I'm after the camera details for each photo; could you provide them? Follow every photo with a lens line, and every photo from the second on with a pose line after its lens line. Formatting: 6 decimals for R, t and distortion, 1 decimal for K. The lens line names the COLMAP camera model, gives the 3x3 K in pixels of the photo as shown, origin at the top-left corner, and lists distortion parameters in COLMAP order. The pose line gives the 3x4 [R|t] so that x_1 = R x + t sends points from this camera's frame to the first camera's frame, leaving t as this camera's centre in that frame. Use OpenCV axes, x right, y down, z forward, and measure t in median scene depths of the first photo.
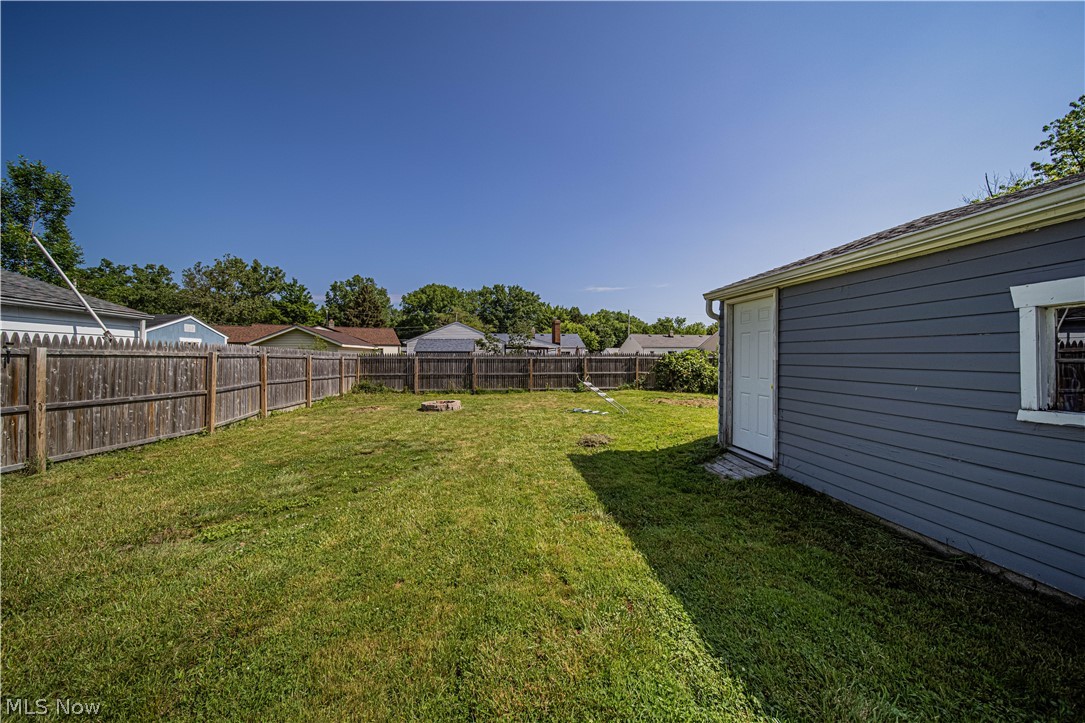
lens RADIAL K [[376.0, 0, 545.7], [0, 376.0, 358.0], [0, 0, 1]] dist [-0.002520, -0.000187]
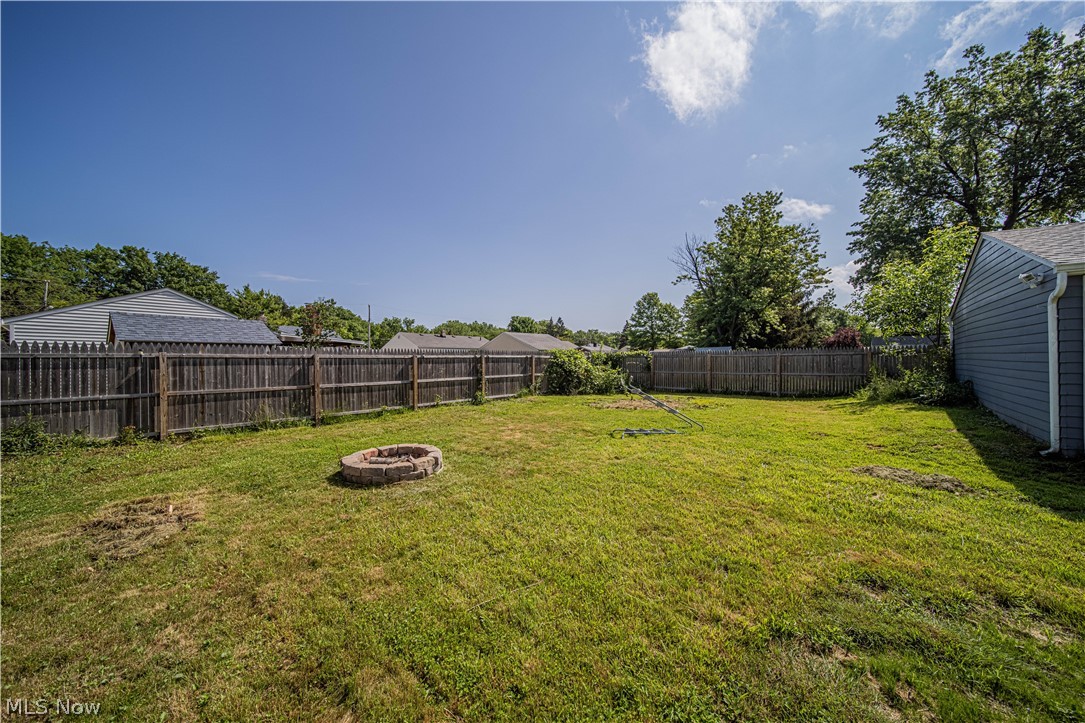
lens RADIAL K [[379.1, 0, 549.5], [0, 379.1, 359.1], [0, 0, 1]] dist [0.000496, -0.000206]
pose [[0.736040, -0.003459, 0.676929, -0.158077], [0.006868, 0.999974, -0.002358, 0.004005], [-0.676903, 0.006384, 0.736044, 0.201389]]
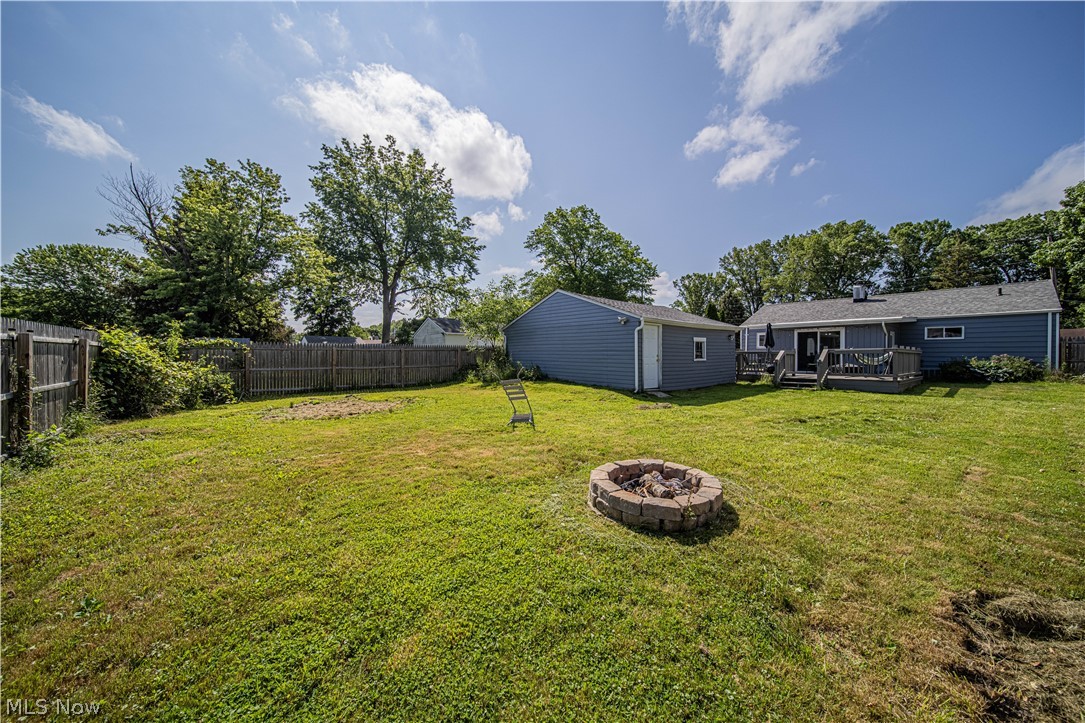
lens RADIAL K [[379.1, 0, 549.5], [0, 379.1, 359.1], [0, 0, 1]] dist [0.000496, -0.000206]
pose [[-0.541127, -0.008712, 0.840896, -0.178520], [-0.002709, 0.999959, 0.008616, 0.007097], [-0.840936, 0.002384, -0.541129, 0.444788]]
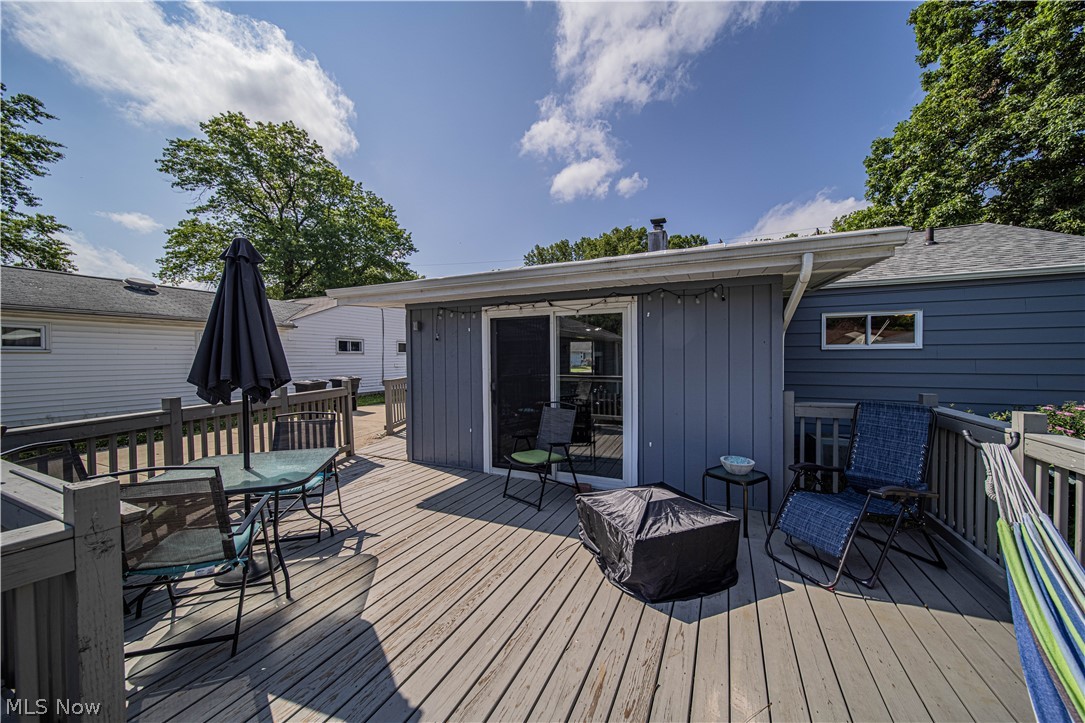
lens RADIAL K [[375.6, 0, 548.9], [0, 375.6, 363.8], [0, 0, 1]] dist [-0.000020, -0.000049]
pose [[-0.850114, -0.004760, 0.526578, 0.002548], [0.005368, 0.999829, 0.017703, -0.014052], [-0.526572, 0.017876, -0.849943, -0.064356]]
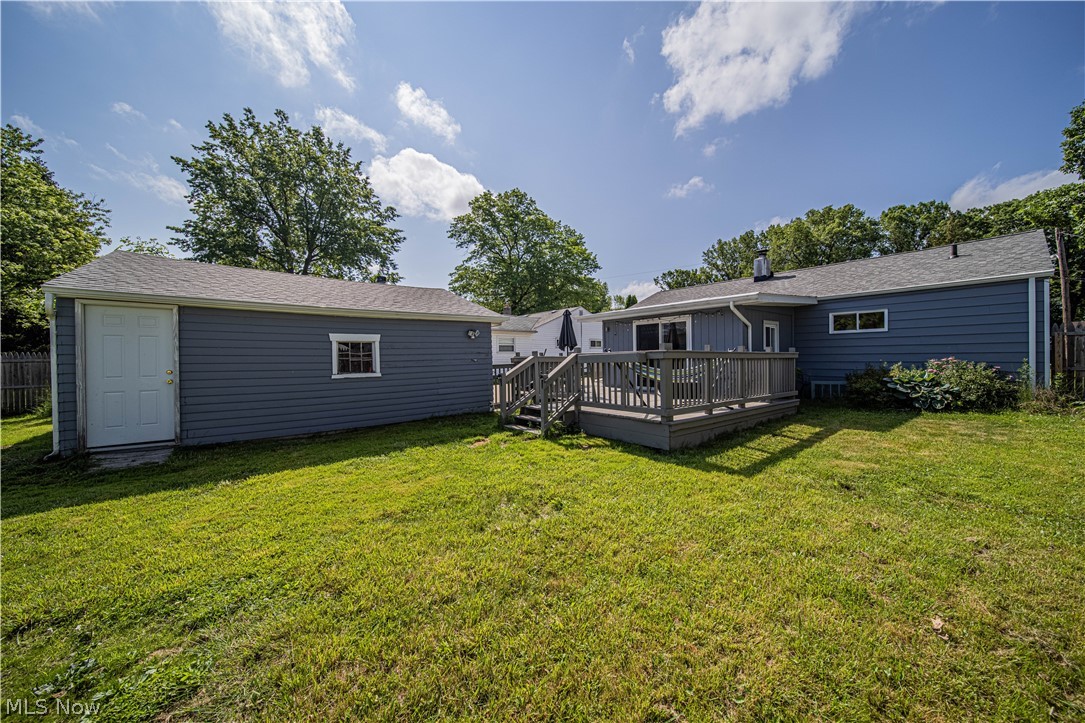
lens RADIAL K [[379.1, 0, 549.5], [0, 379.1, 359.1], [0, 0, 1]] dist [0.000496, -0.000206]
pose [[-0.523166, 0.003593, 0.852223, -0.165295], [0.009408, 0.999955, 0.001560, 0.001749], [-0.852179, 0.008834, -0.523176, 0.082344]]
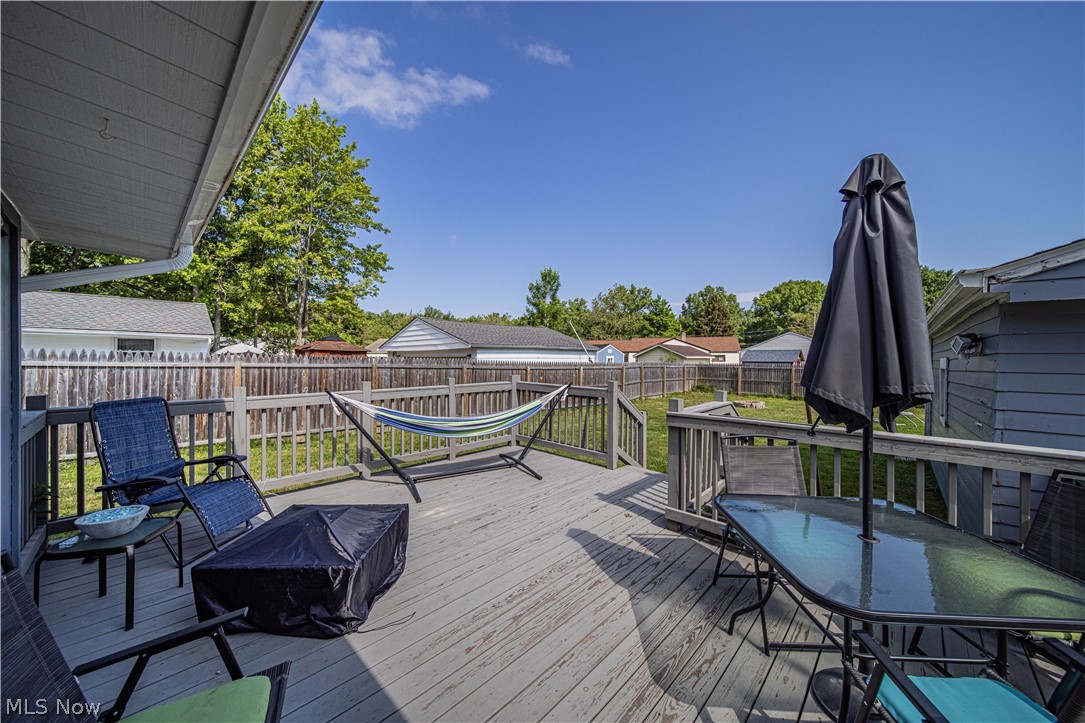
lens RADIAL K [[376.0, 0, 545.7], [0, 376.0, 358.0], [0, 0, 1]] dist [-0.002520, -0.000187]
pose [[0.636054, 0.004066, -0.771634, 0.111406], [-0.007148, 0.999974, -0.000622, -0.013248], [0.771611, 0.005911, 0.636067, -0.161623]]
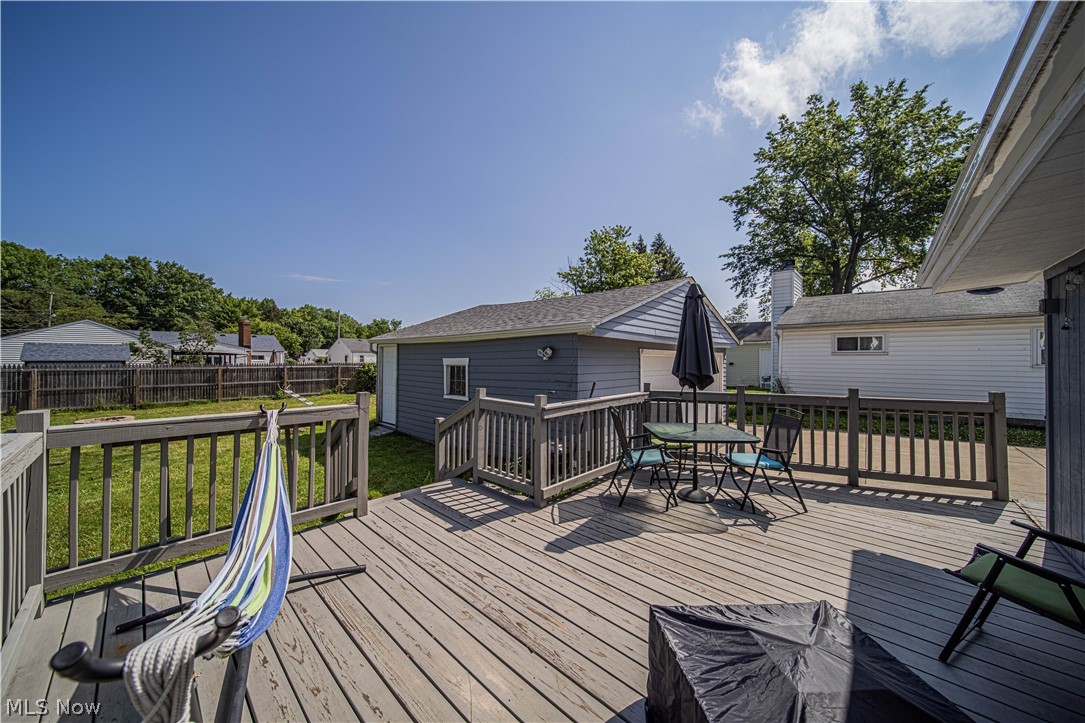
lens RADIAL K [[376.8, 0, 542.5], [0, 376.8, 361.5], [0, 0, 1]] dist [-0.000795, -0.000228]
pose [[0.759993, -0.001303, 0.649930, -0.019719], [-0.003631, 0.999974, 0.006251, -0.013947], [-0.649921, -0.007111, 0.759969, -0.160577]]
